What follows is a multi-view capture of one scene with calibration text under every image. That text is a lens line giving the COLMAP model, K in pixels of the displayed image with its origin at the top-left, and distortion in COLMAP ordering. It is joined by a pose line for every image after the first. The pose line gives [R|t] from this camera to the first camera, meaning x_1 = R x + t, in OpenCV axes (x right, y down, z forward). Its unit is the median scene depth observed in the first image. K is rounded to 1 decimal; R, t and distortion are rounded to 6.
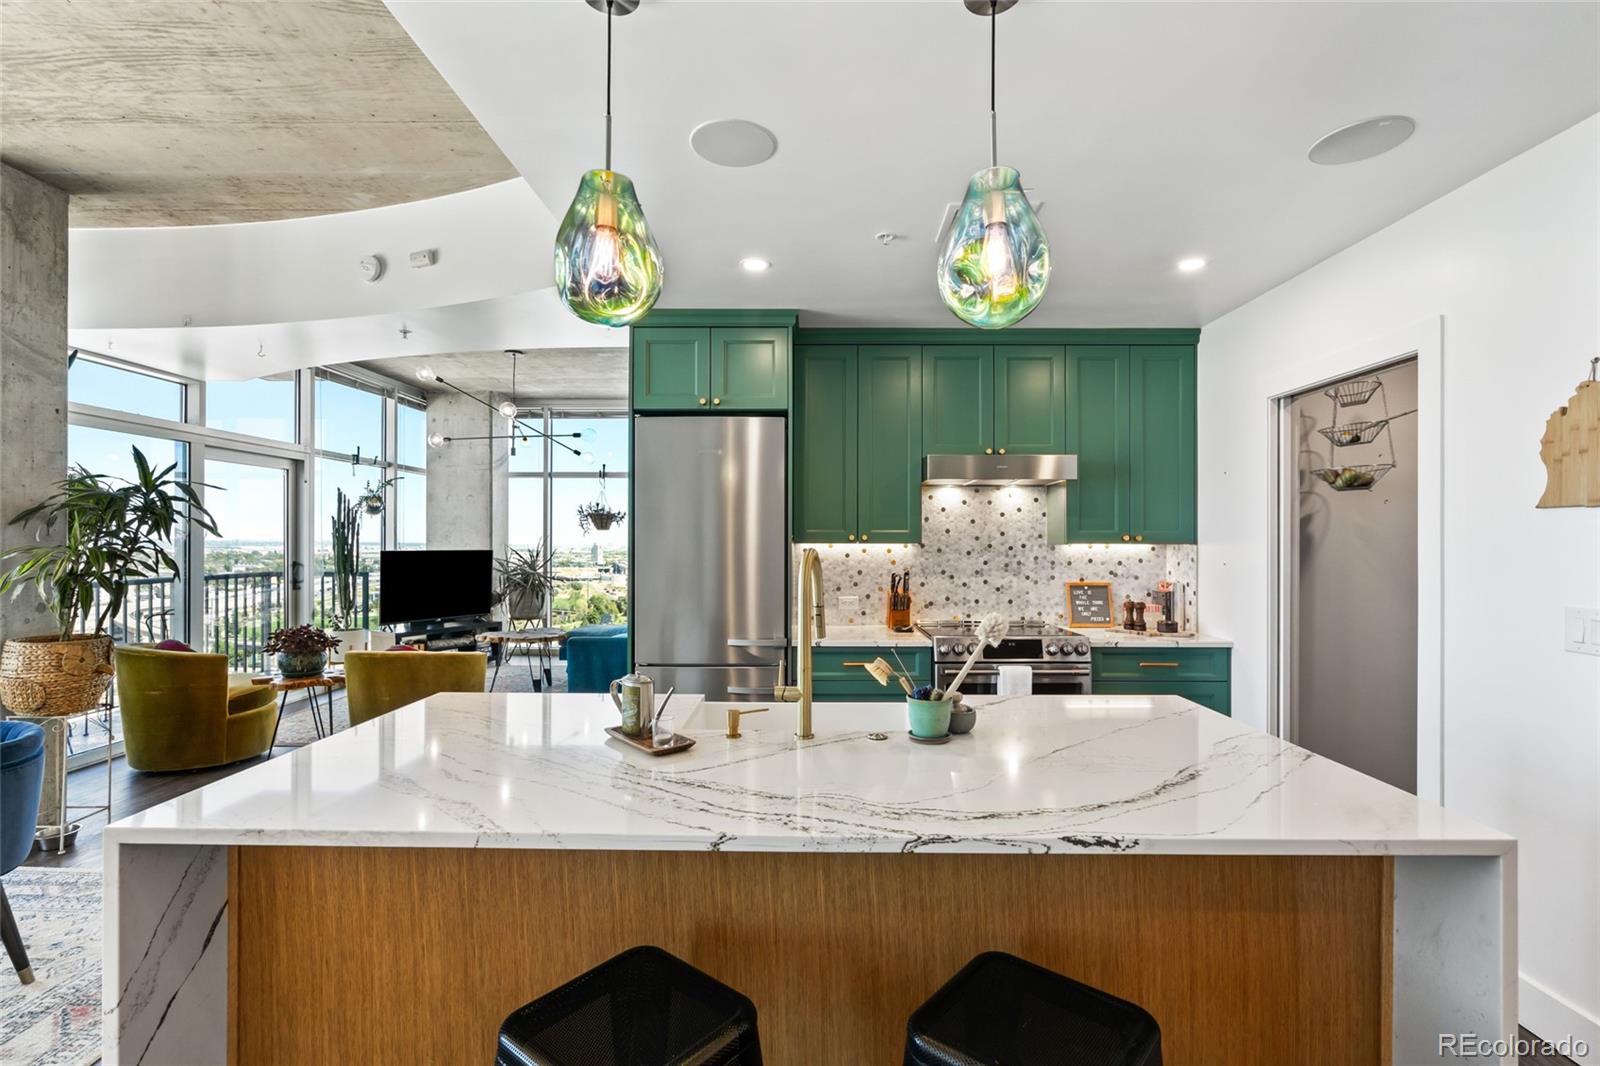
lens RADIAL K [[725.8, 0, 801.0], [0, 725.8, 540.5], [0, 0, 1]] dist [-0.002743, 0.001064]
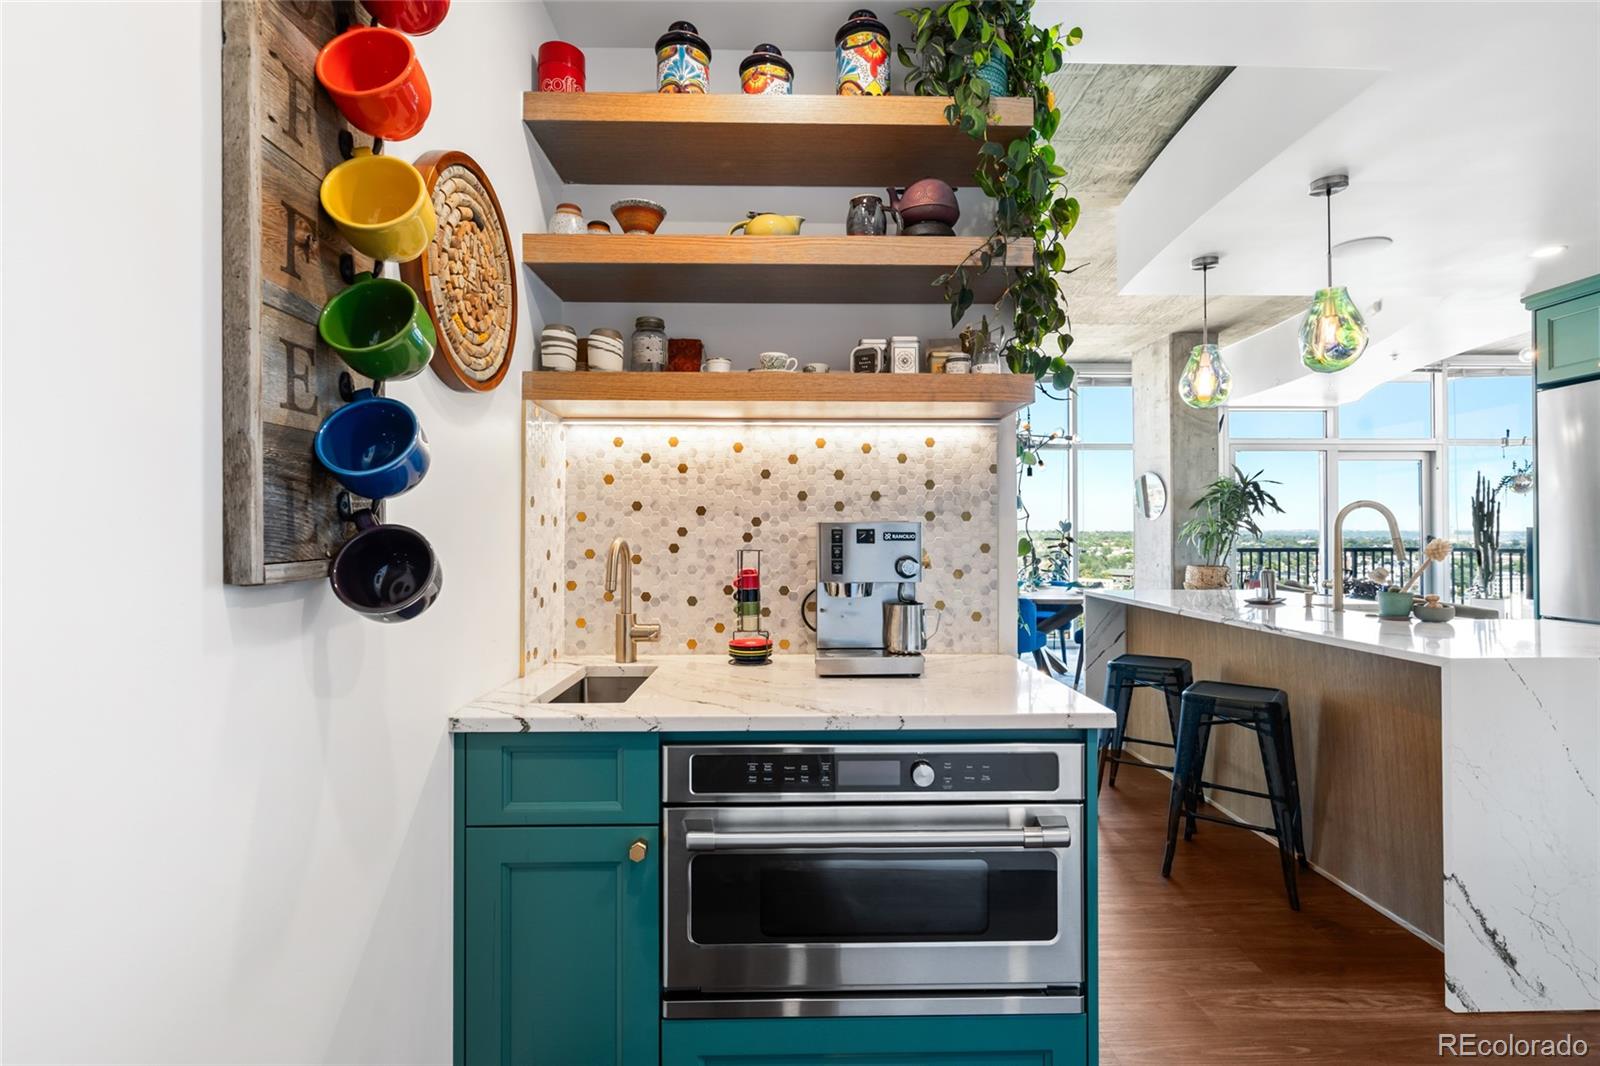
lens RADIAL K [[736.5, 0, 797.4], [0, 736.5, 527.3], [0, 0, 1]] dist [-0.003733, -0.000064]
pose [[0.037484, -0.011358, -0.999233, 0.714614], [0.003416, 0.999931, -0.011238, 0.037971], [0.999291, -0.002992, 0.037520, -0.140175]]
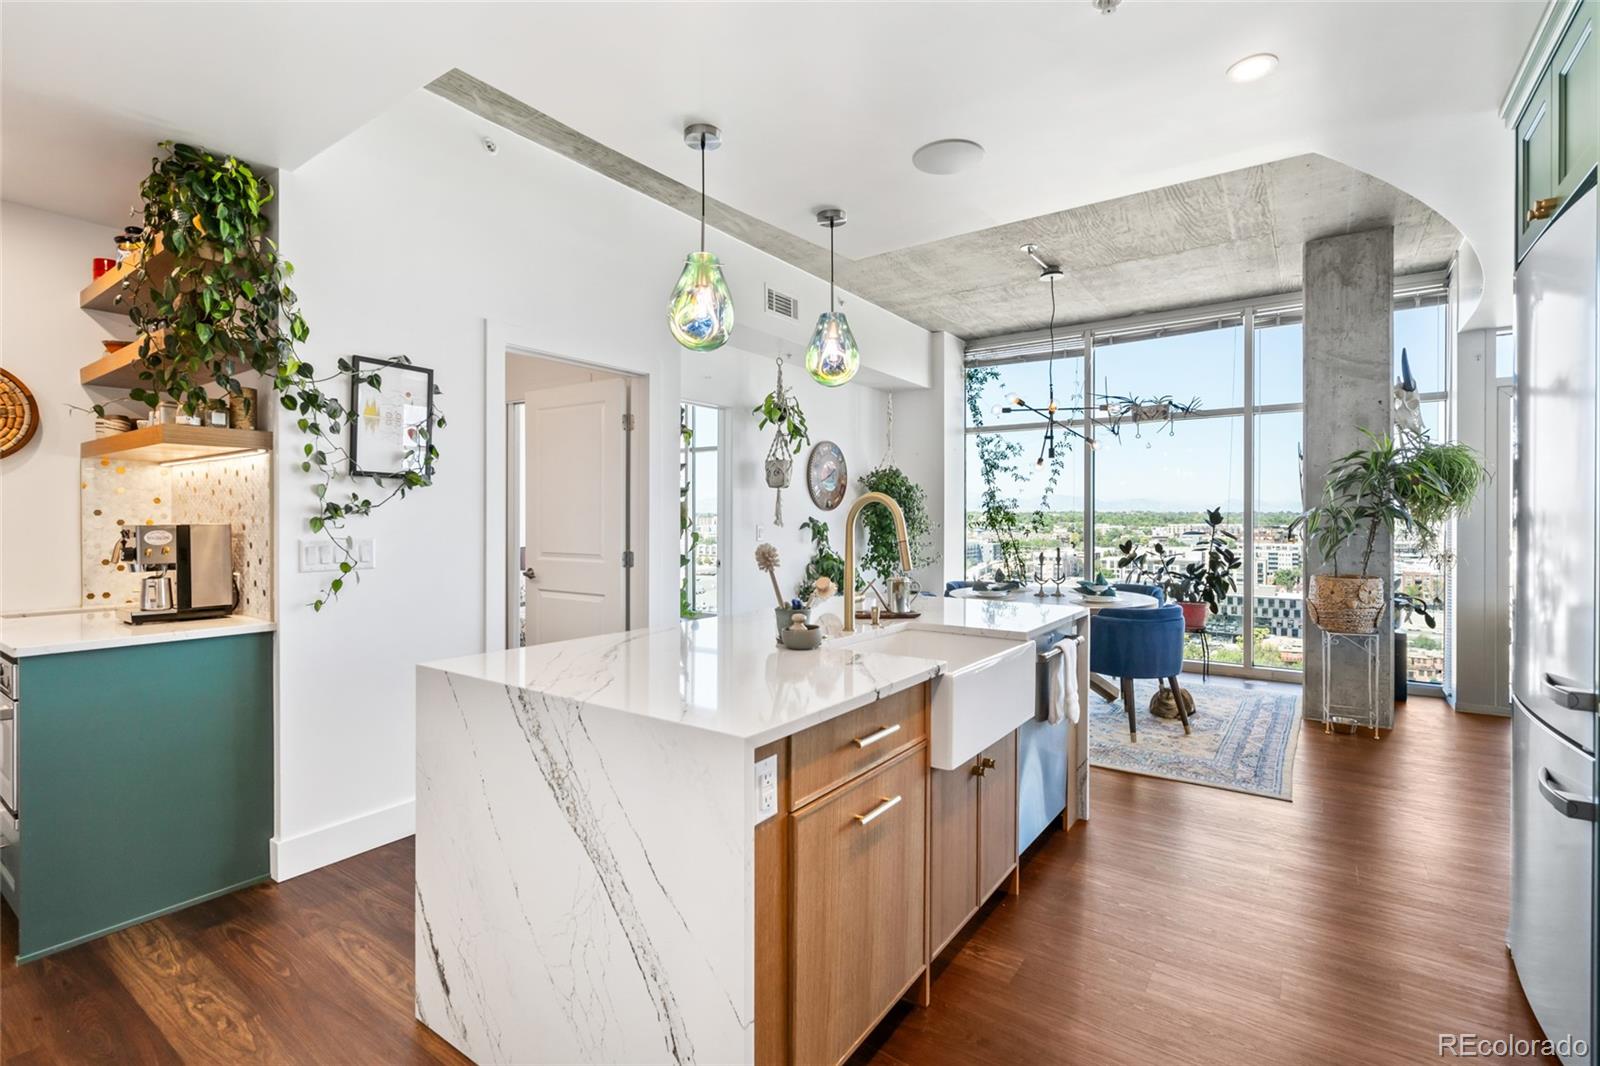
lens RADIAL K [[735.6, 0, 797.9], [0, 735.6, 521.9], [0, 0, 1]] dist [-0.003535, 0.001687]
pose [[-0.566028, -0.000143, -0.824386, 0.515685], [-0.001230, 0.999999, 0.000671, 0.027318], [0.824385, 0.001394, -0.566028, 0.728419]]
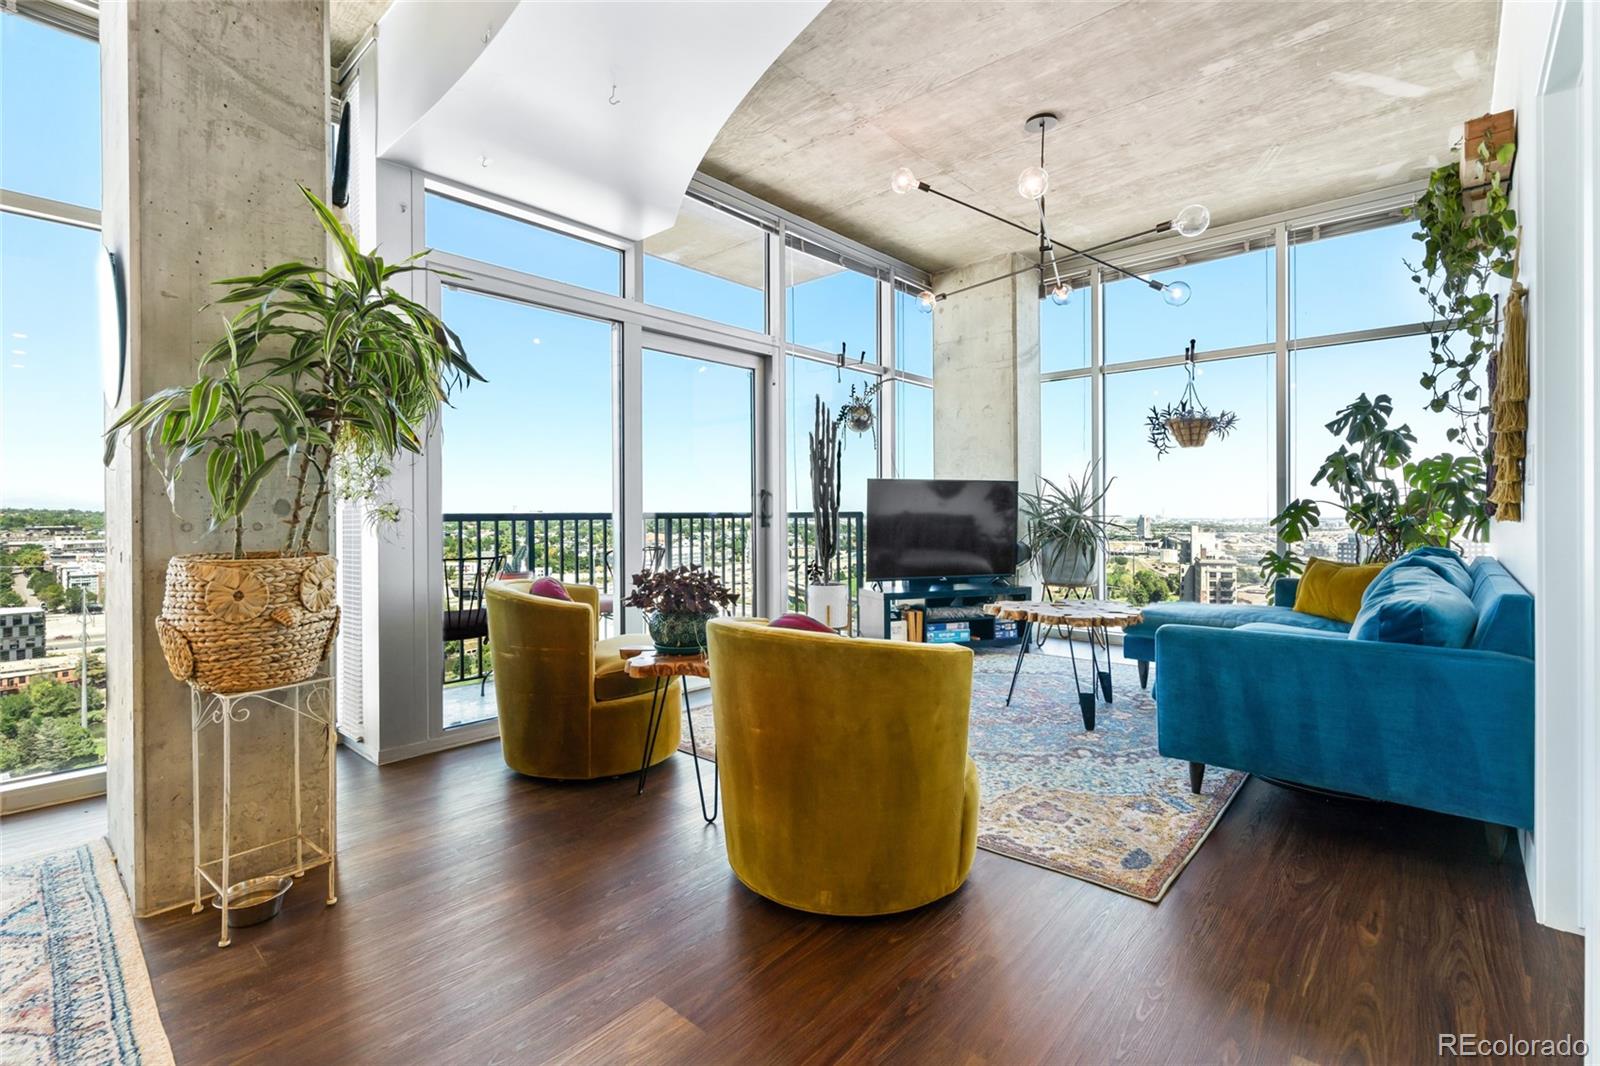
lens RADIAL K [[729.5, 0, 798.6], [0, 729.5, 515.9], [0, 0, 1]] dist [-0.003578, 0.001194]
pose [[0.754584, -0.004565, -0.656188, -0.248351], [0.007173, 0.999973, 0.001291, 0.082663], [0.656164, -0.005681, 0.754597, 0.660629]]
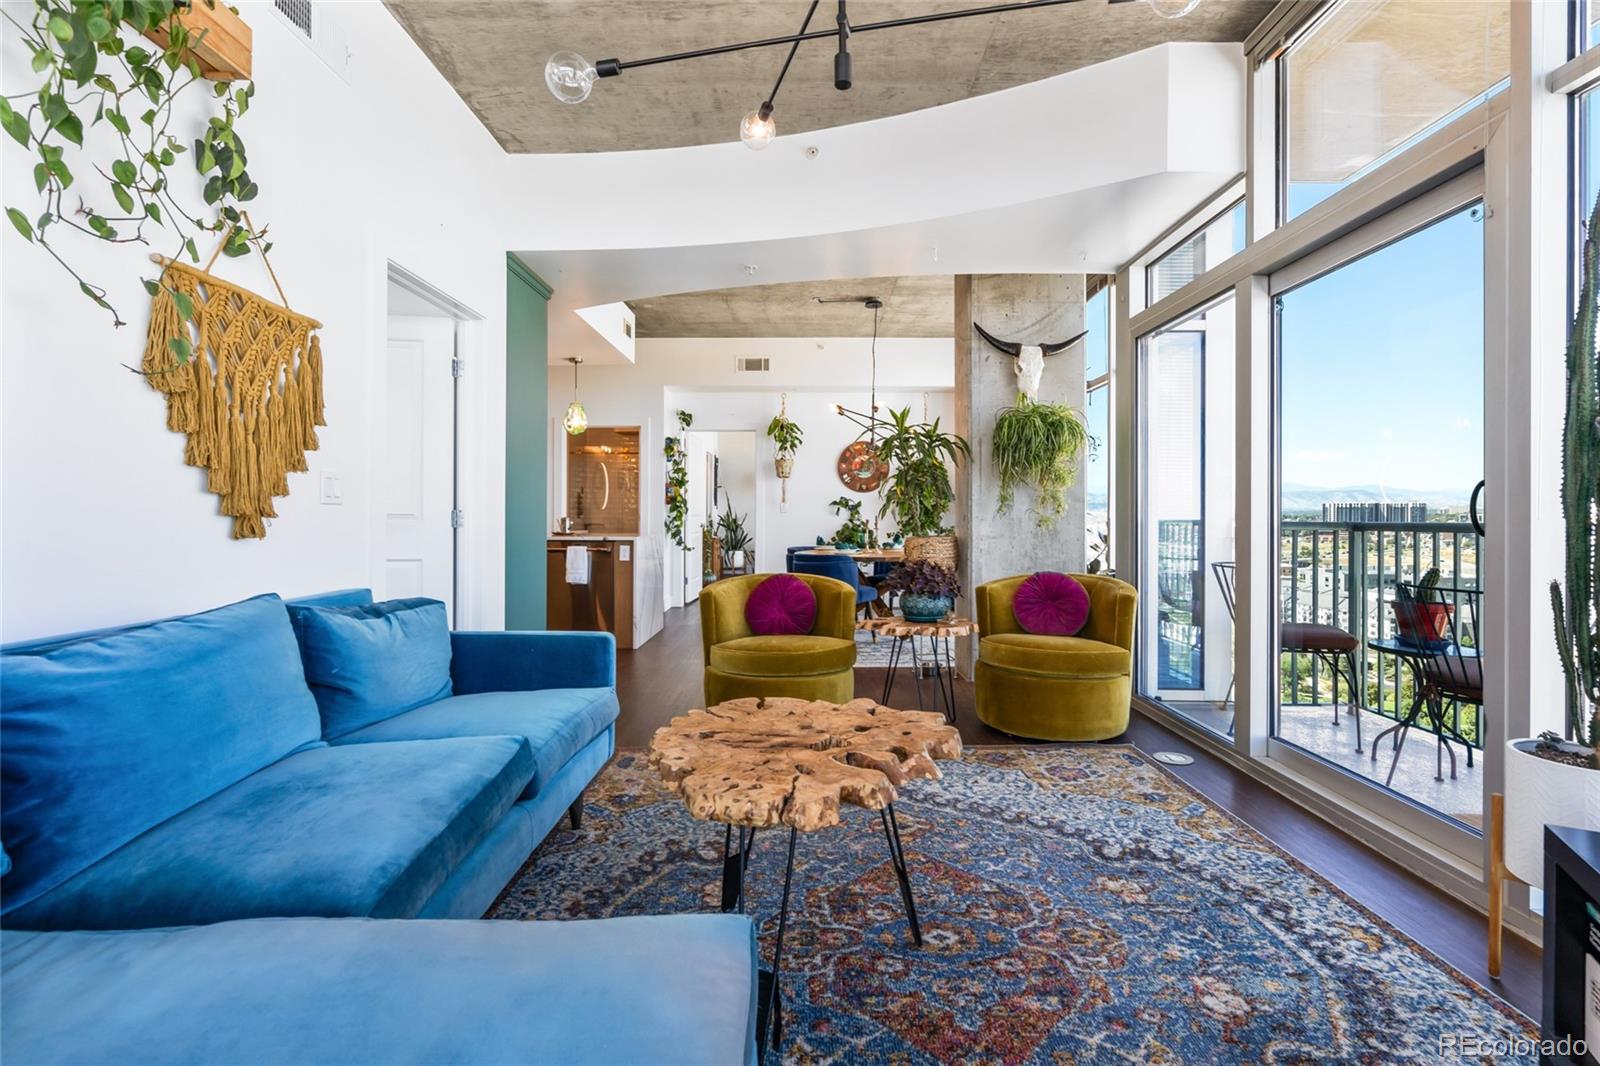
lens RADIAL K [[729.5, 0, 798.6], [0, 729.5, 515.9], [0, 0, 1]] dist [-0.003578, 0.001194]
pose [[-0.999983, -0.005616, -0.001288, -0.582214], [-0.005615, 0.999983, -0.001297, 0.074388], [0.001295, -0.001290, -0.999998, 1.956039]]
